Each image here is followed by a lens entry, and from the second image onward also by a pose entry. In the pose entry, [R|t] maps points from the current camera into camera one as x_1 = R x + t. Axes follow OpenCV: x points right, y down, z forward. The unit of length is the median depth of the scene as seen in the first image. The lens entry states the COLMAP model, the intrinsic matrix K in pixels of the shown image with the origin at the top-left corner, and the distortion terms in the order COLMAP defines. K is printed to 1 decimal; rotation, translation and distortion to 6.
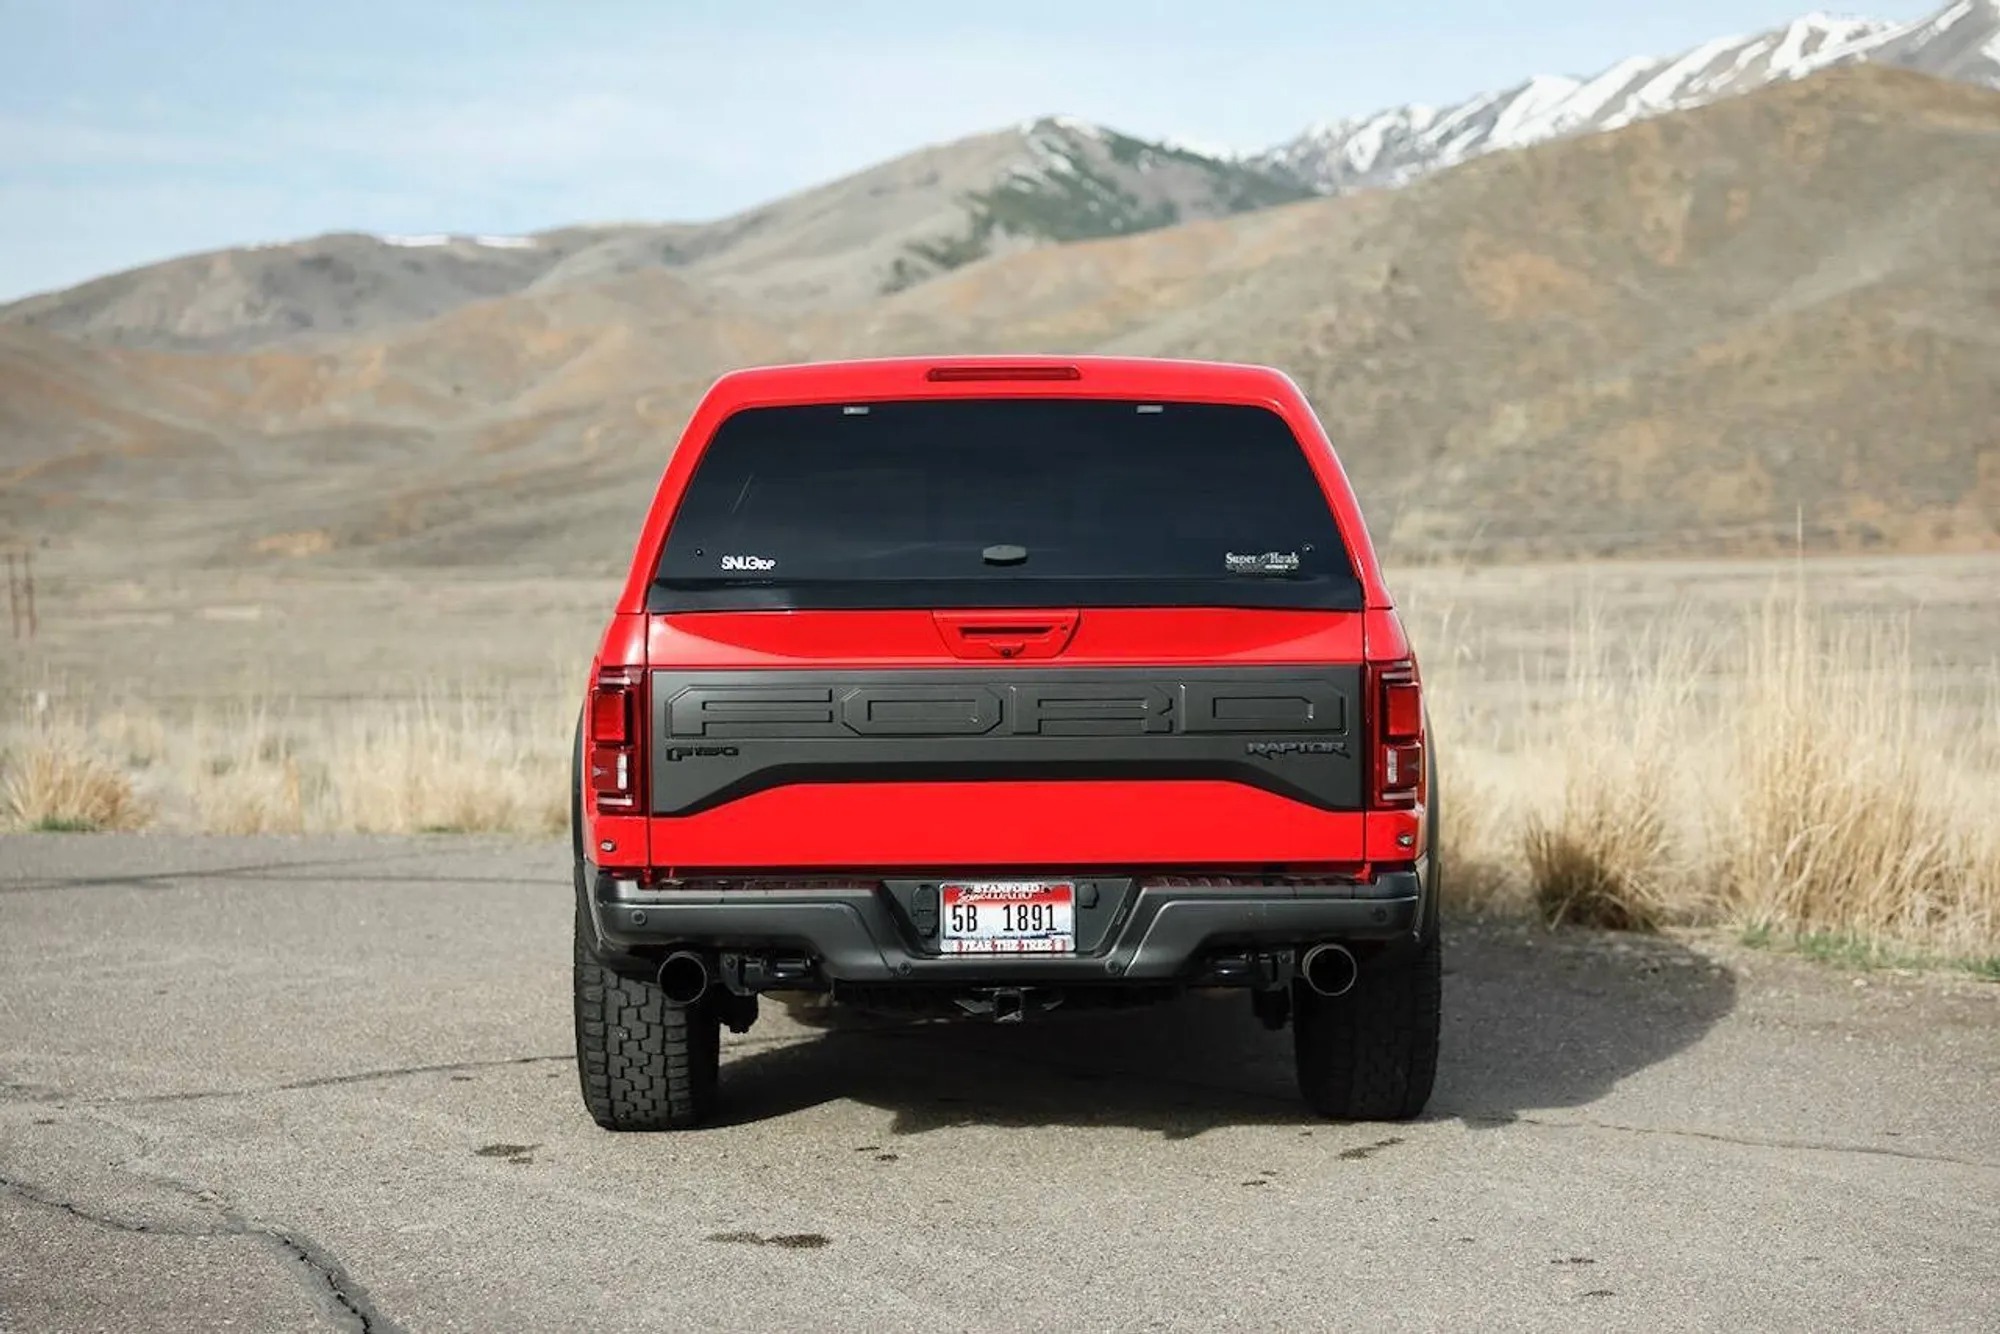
lens RADIAL K [[3300.2, 0, 1044.9], [0, 3300.2, 736.9], [0, 0, 1]] dist [0.165205, 0.000000]
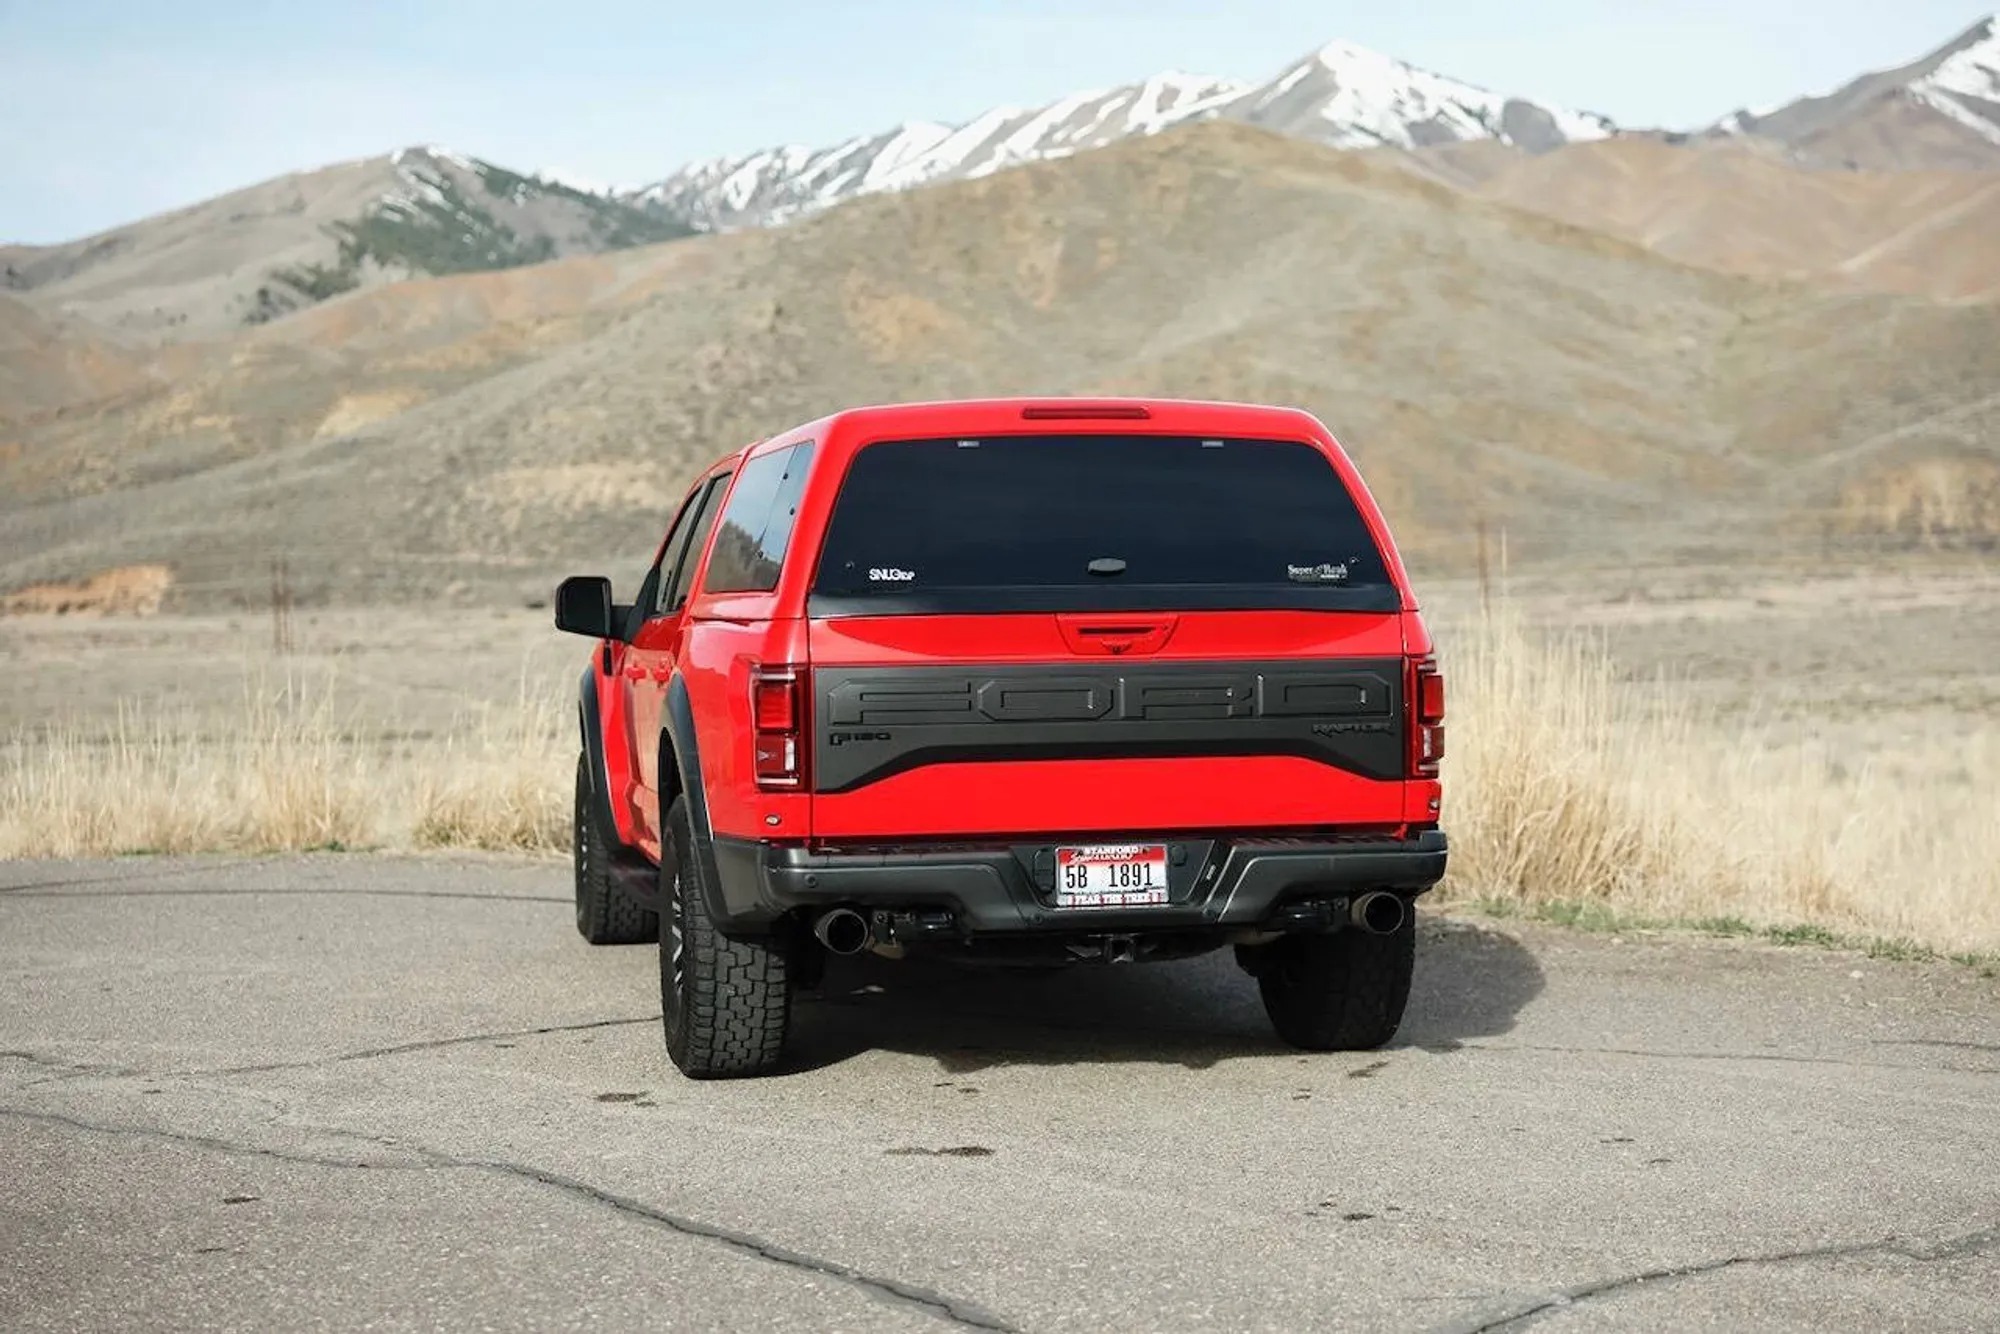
lens RADIAL K [[3300.2, 0, 1045.3], [0, 3300.2, 755.5], [0, 0, 1]] dist [0.165205, 0.000000]
pose [[0.982116, -0.013705, 0.187780, -0.224465], [0.014789, 0.999881, -0.004376, 0.014818], [-0.187697, 0.007075, 0.982201, -0.132307]]
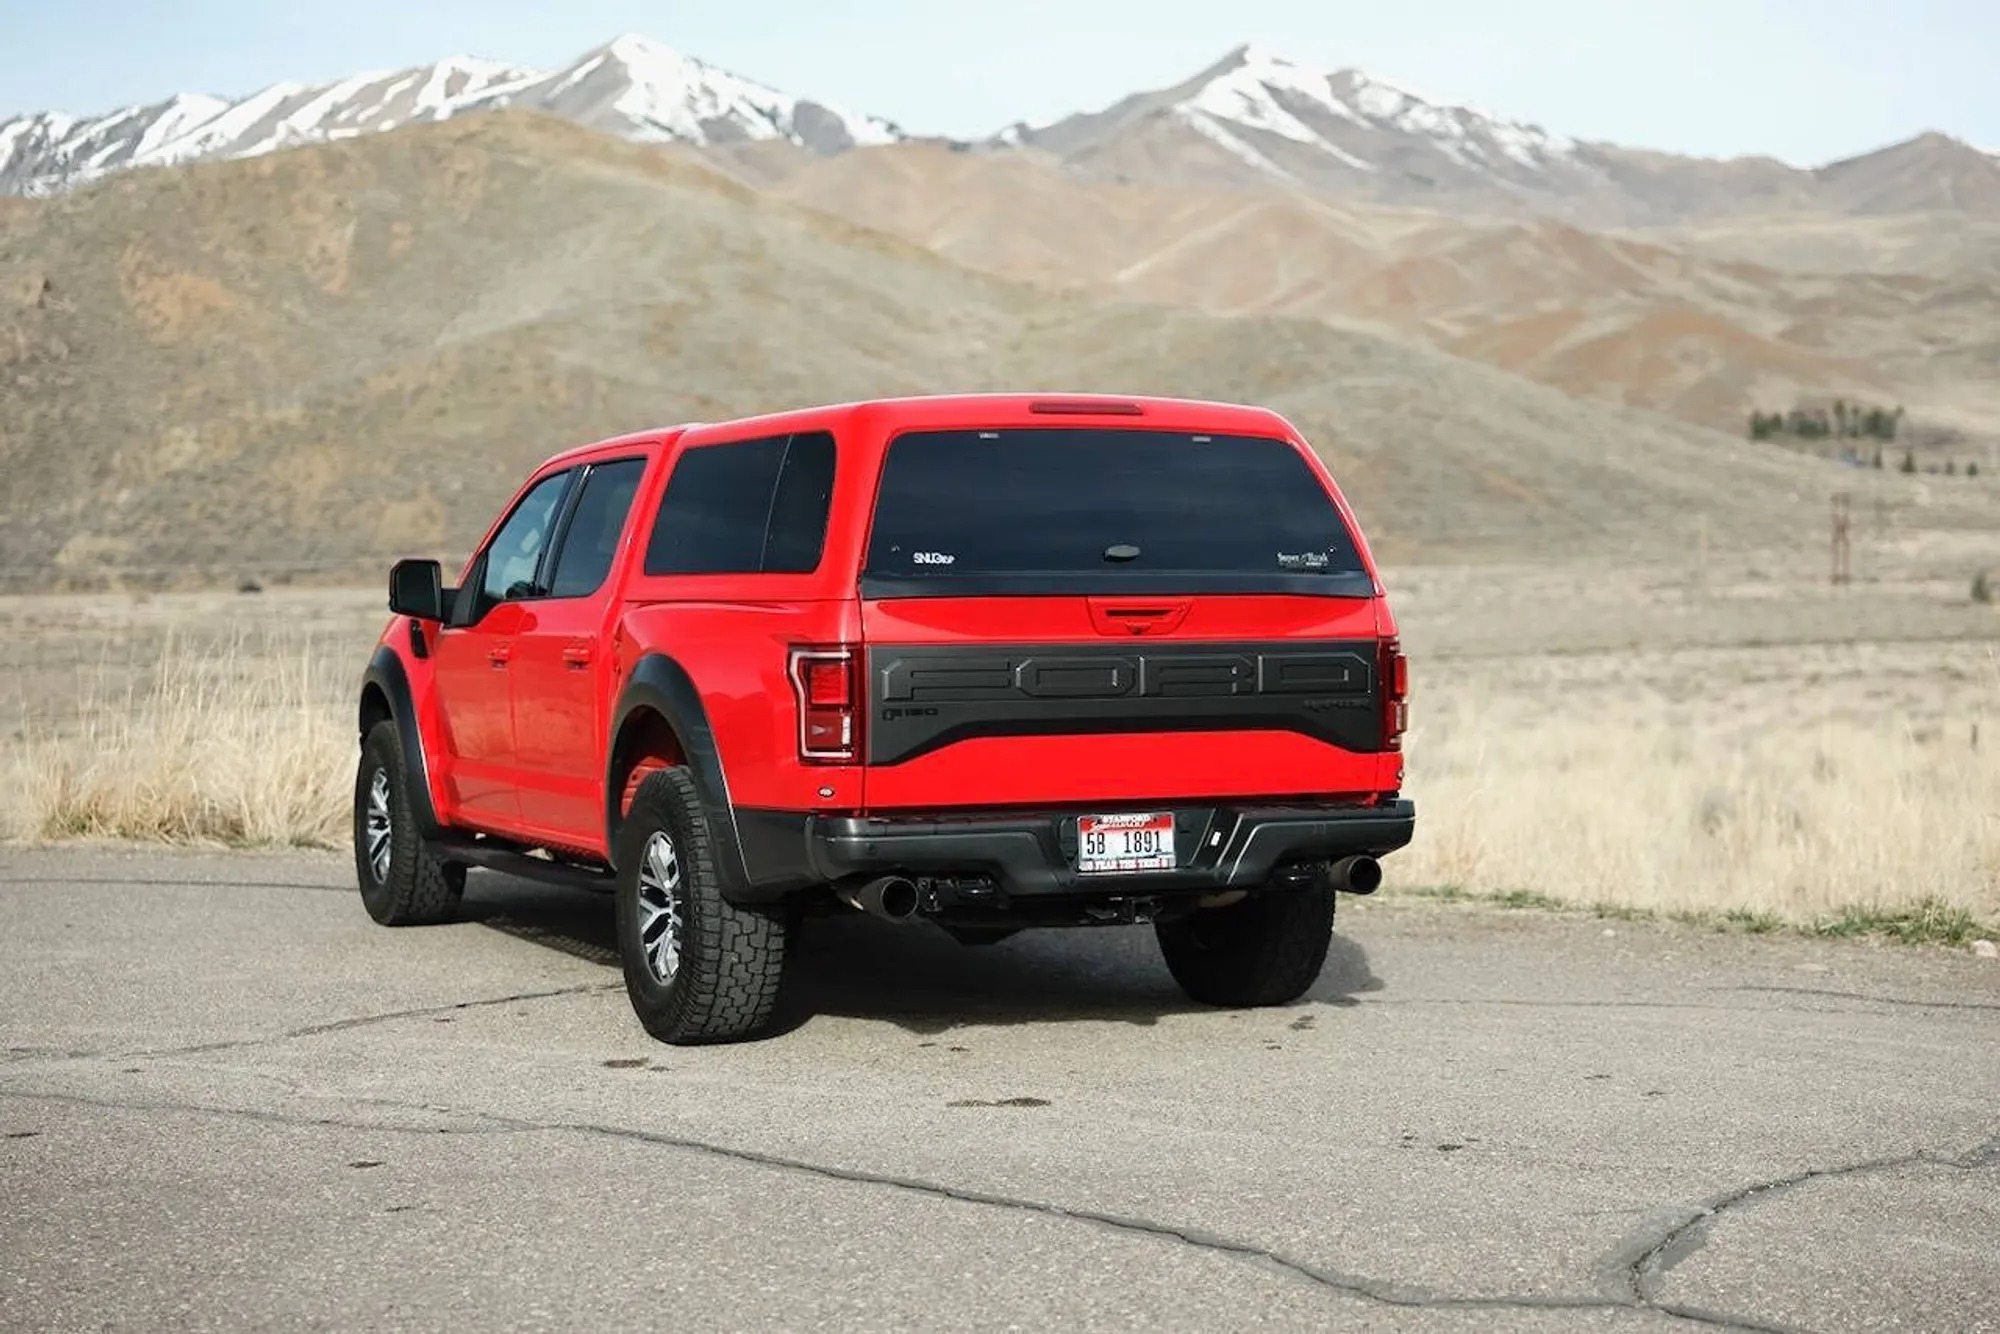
lens RADIAL K [[3300.2, 0, 1018.0], [0, 3300.2, 724.2], [0, 0, 1]] dist [0.165205, 0.000000]
pose [[0.922692, -0.014706, 0.385257, -0.468891], [0.019463, 0.999775, -0.008451, 0.017385], [-0.385046, 0.015296, 0.922771, -0.125612]]
